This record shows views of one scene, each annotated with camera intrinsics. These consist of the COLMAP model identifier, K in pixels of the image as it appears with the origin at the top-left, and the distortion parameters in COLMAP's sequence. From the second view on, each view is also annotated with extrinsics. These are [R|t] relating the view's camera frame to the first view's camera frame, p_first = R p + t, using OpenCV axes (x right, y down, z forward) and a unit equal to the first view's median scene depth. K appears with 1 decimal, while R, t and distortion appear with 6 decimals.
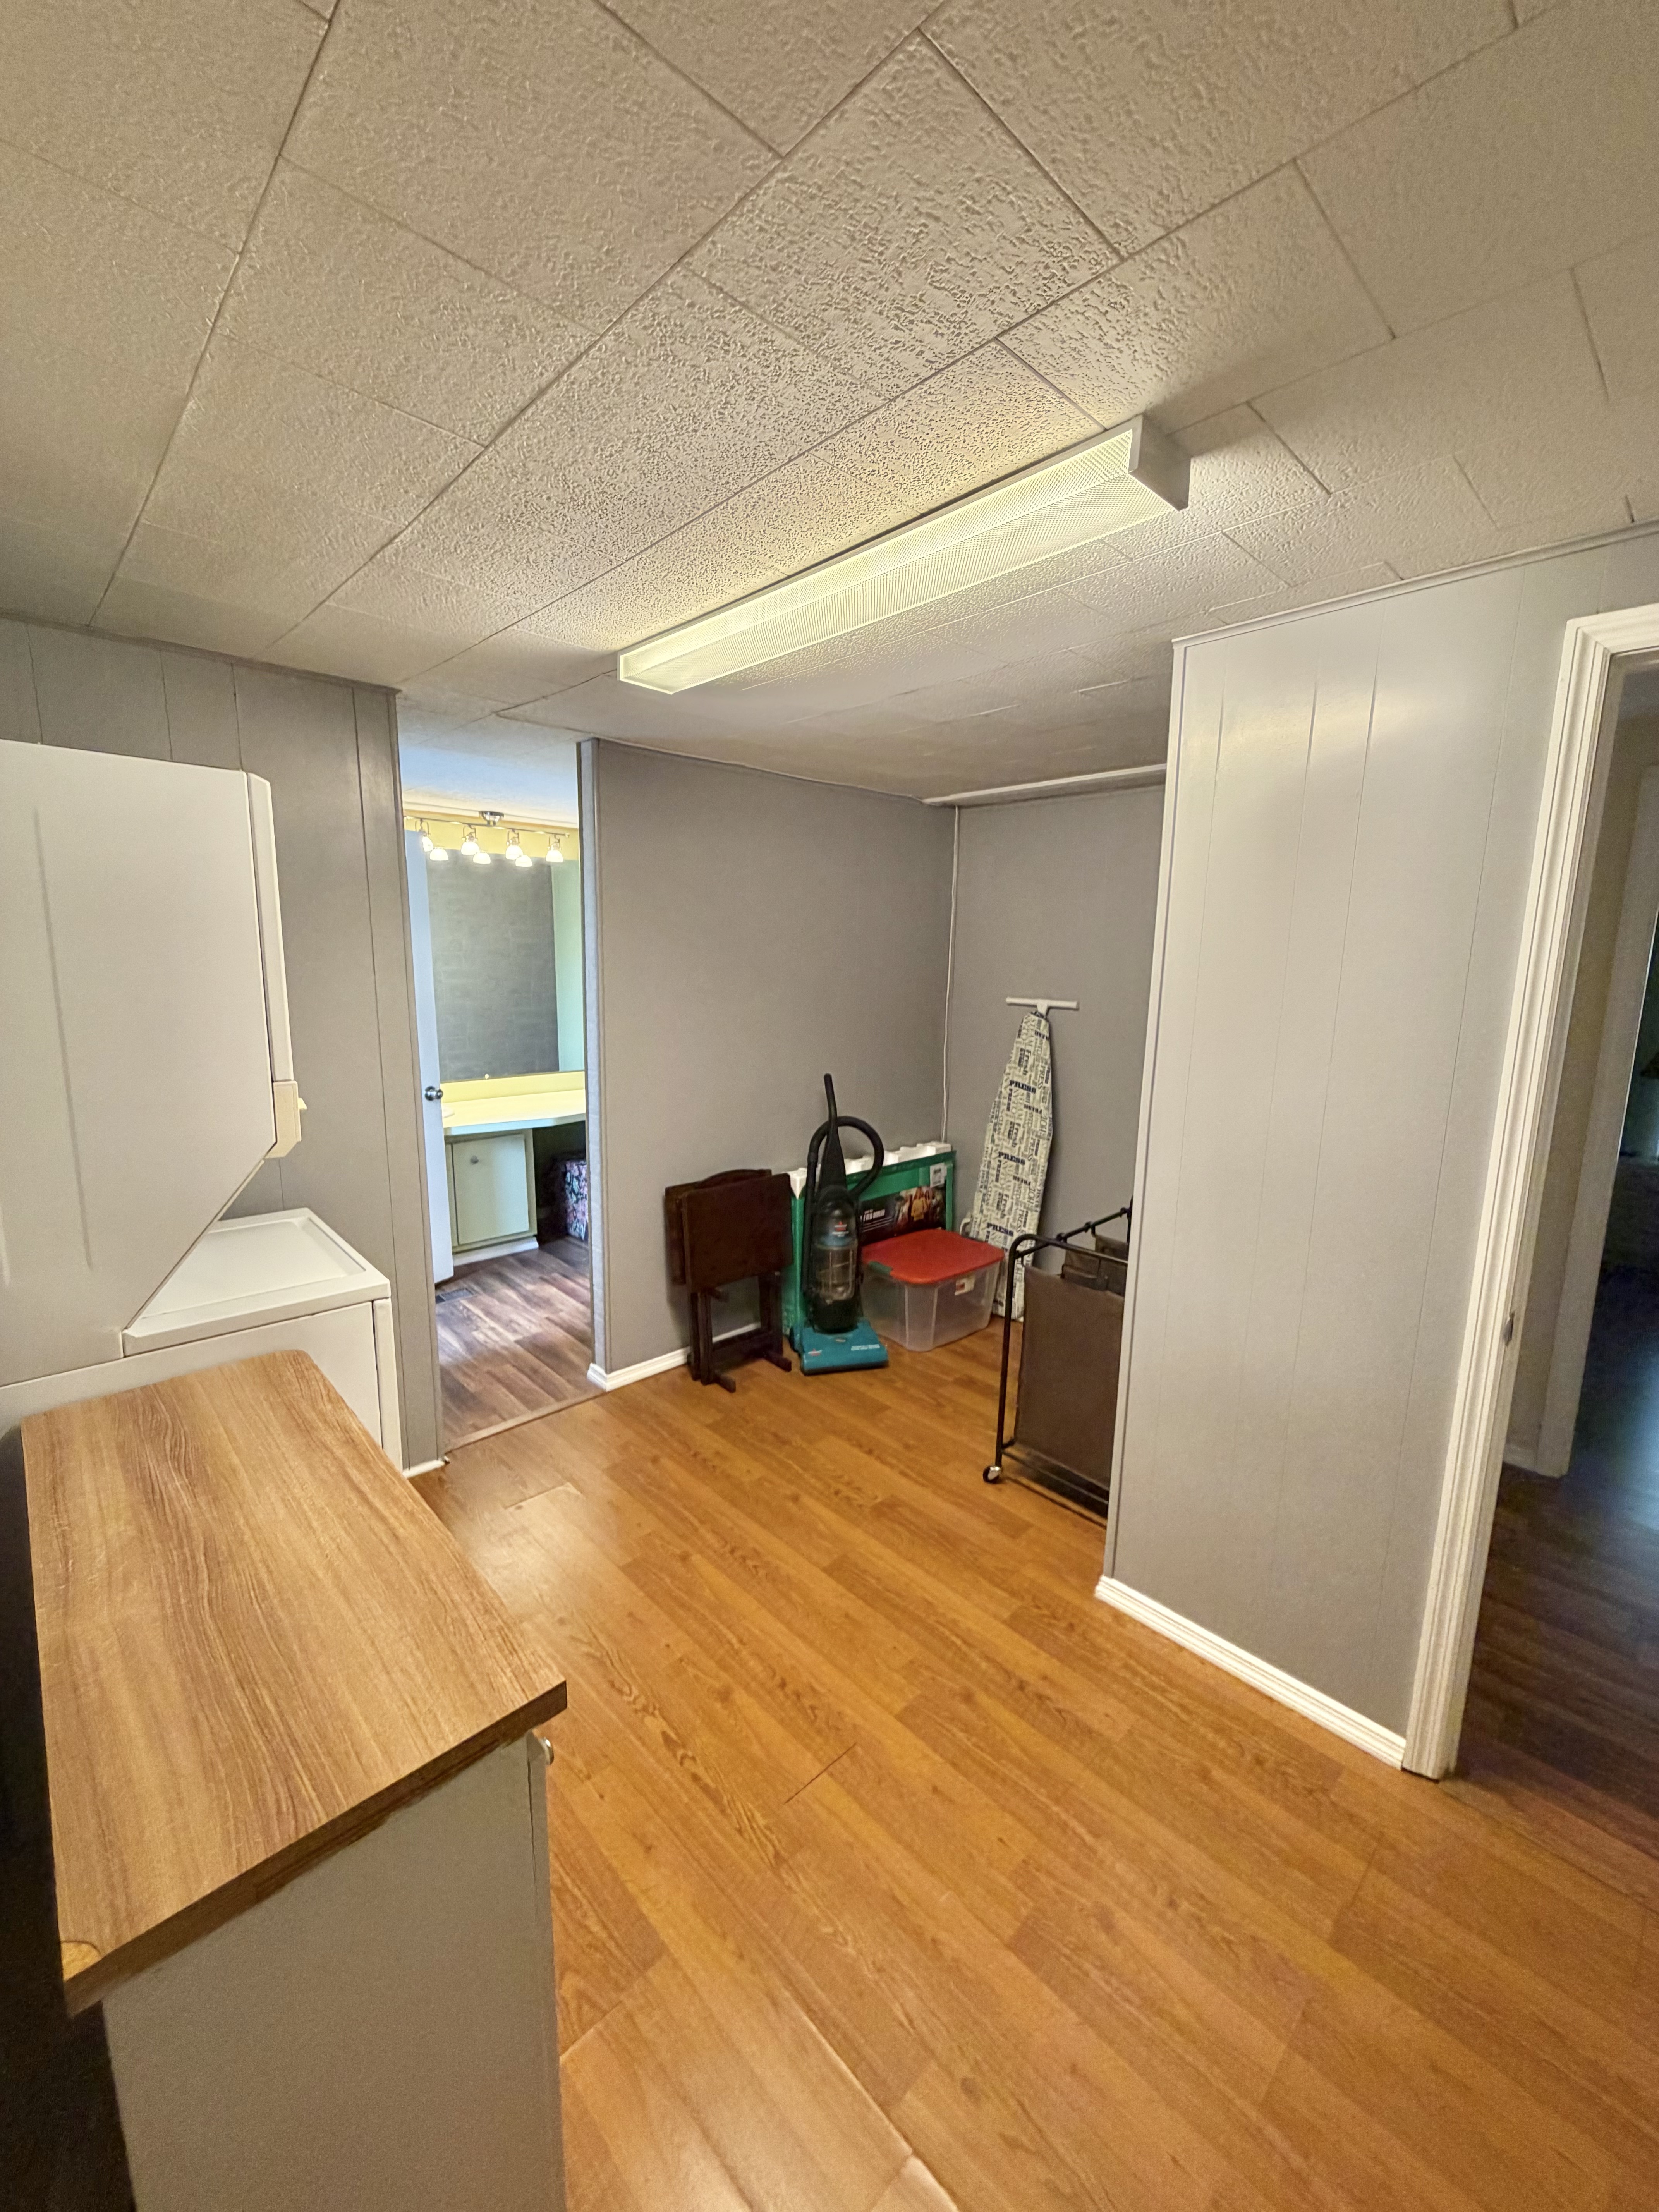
lens RADIAL K [[884.1, 0, 825.6], [0, 884.1, 1106.6], [0, 0, 1]] dist [0.001342, 0.000115]
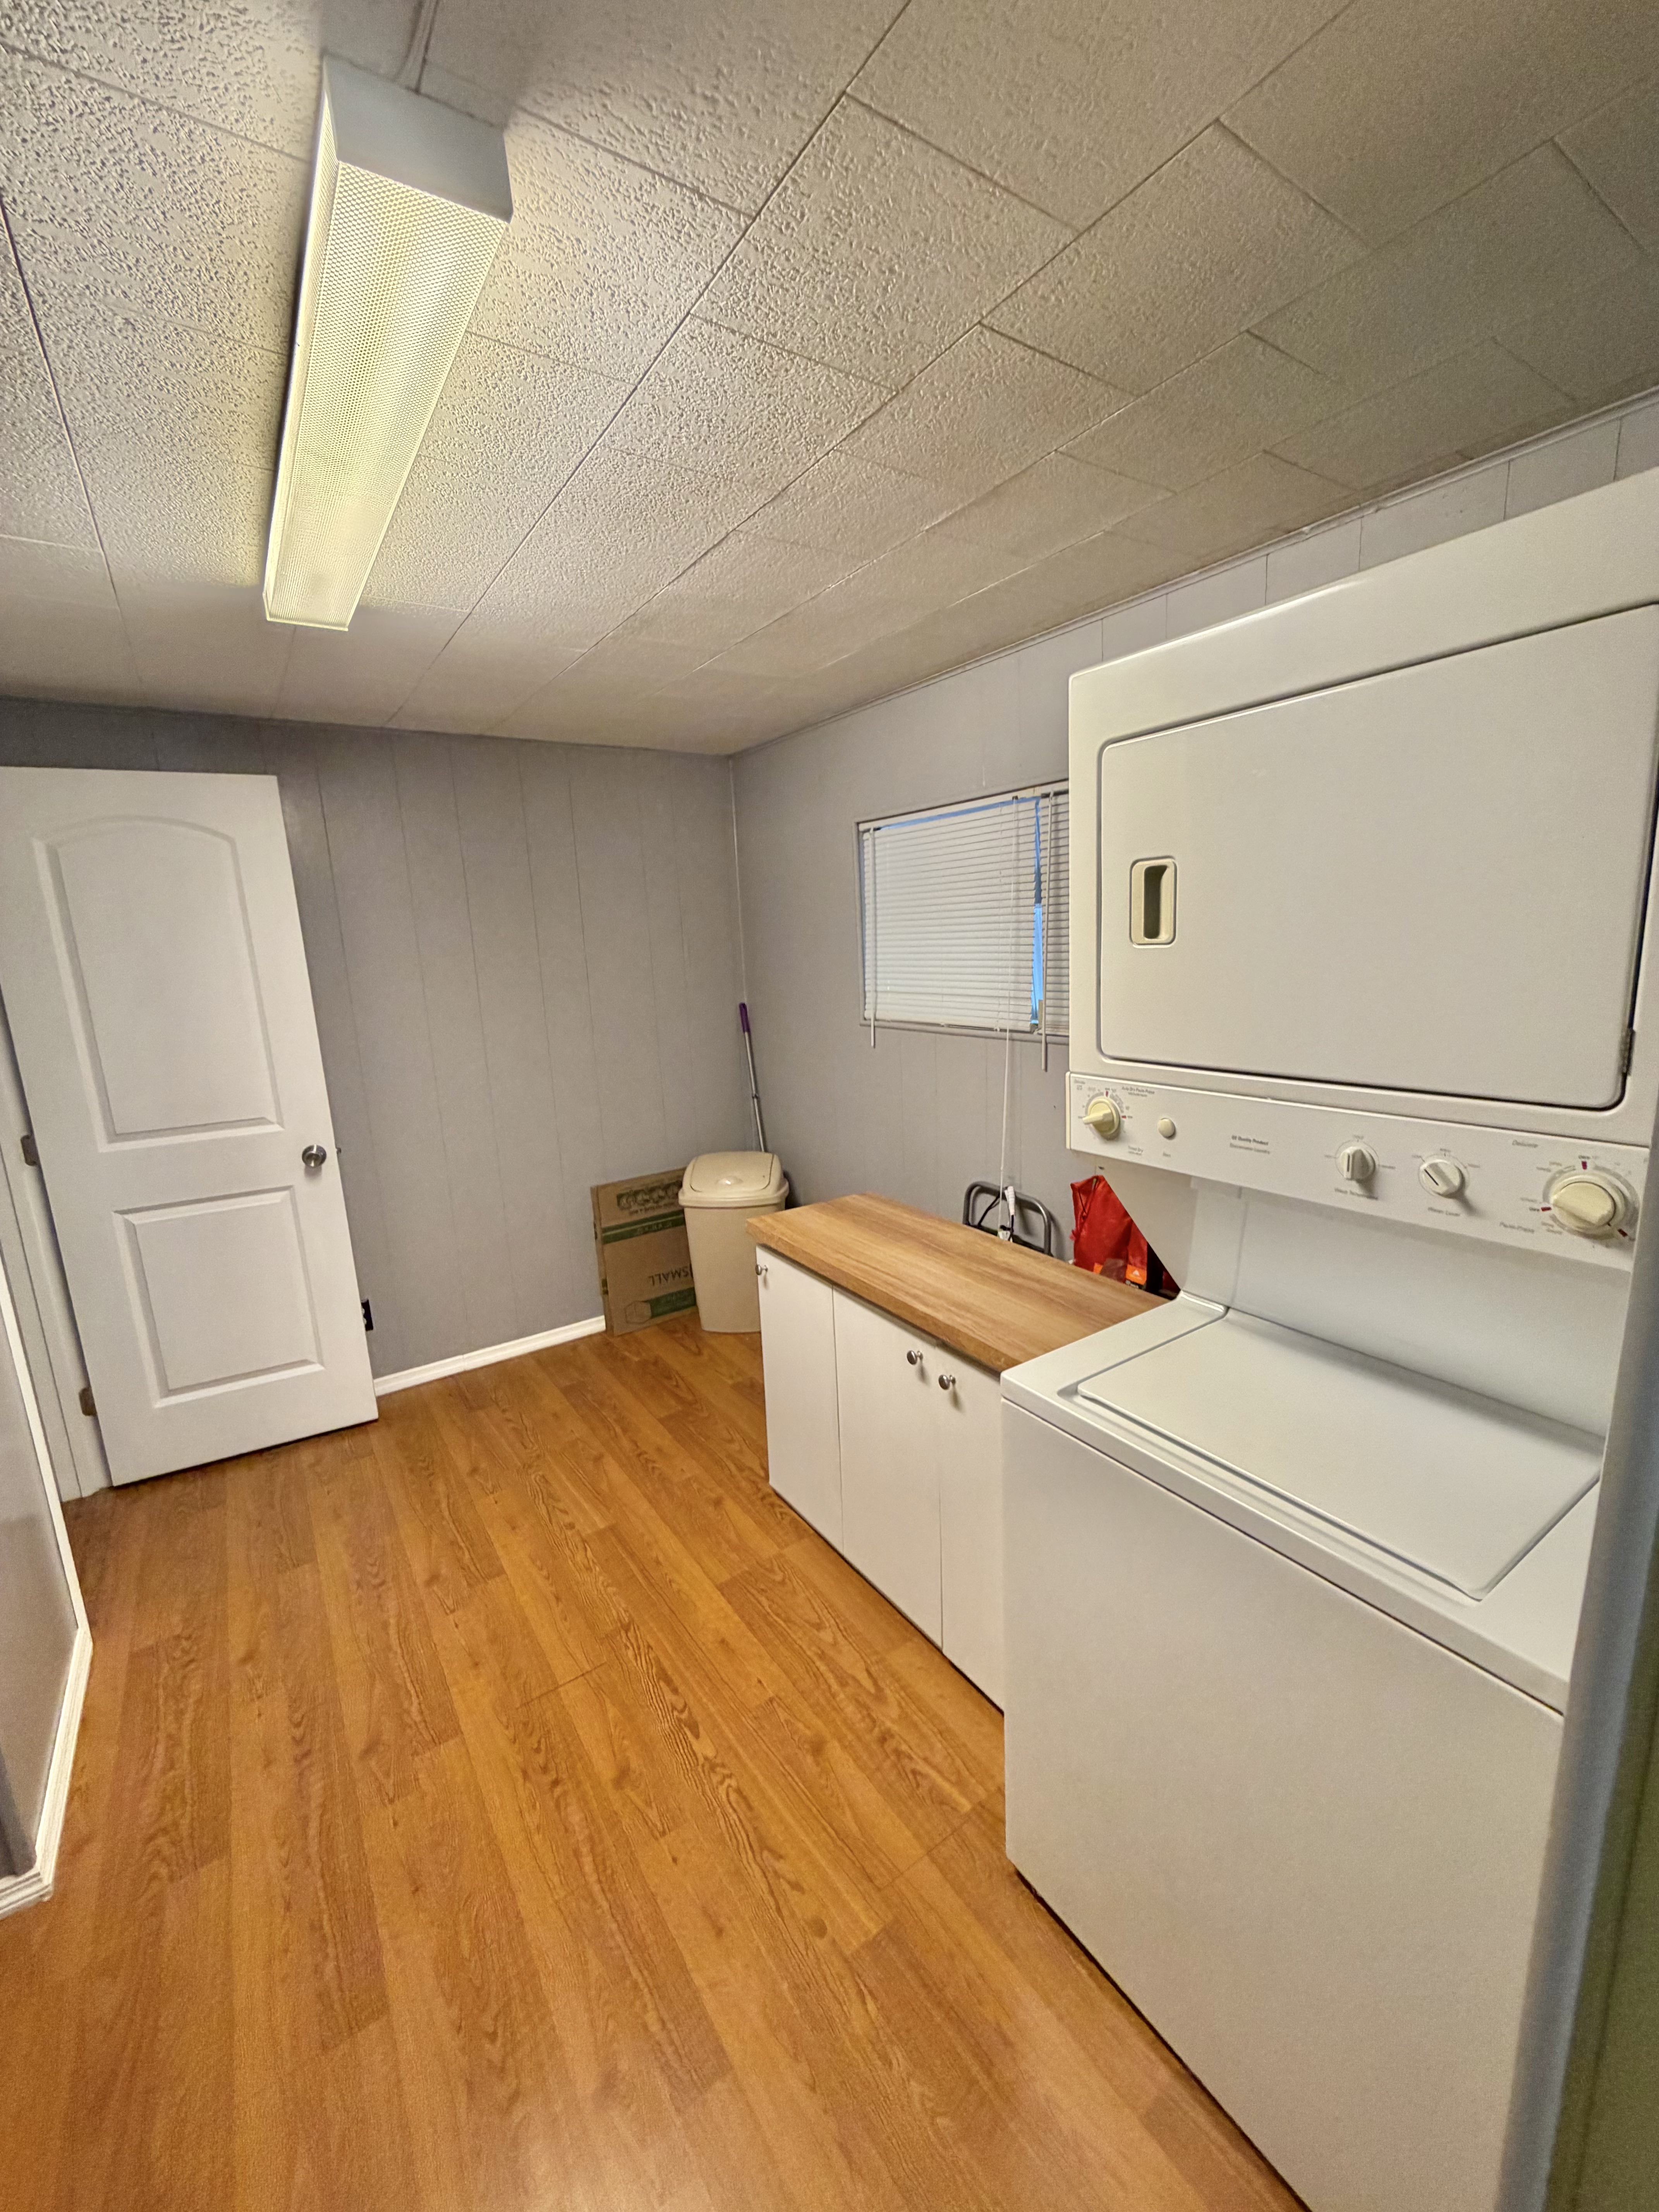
lens RADIAL K [[884.1, 0, 827.8], [0, 884.1, 1112.1], [0, 0, 1]] dist [0.001342, 0.000115]
pose [[-0.986032, -0.004625, 0.166491, -0.470928], [0.054968, 0.934571, 0.351504, -0.249875], [-0.157223, 0.355746, -0.921263, 1.592947]]
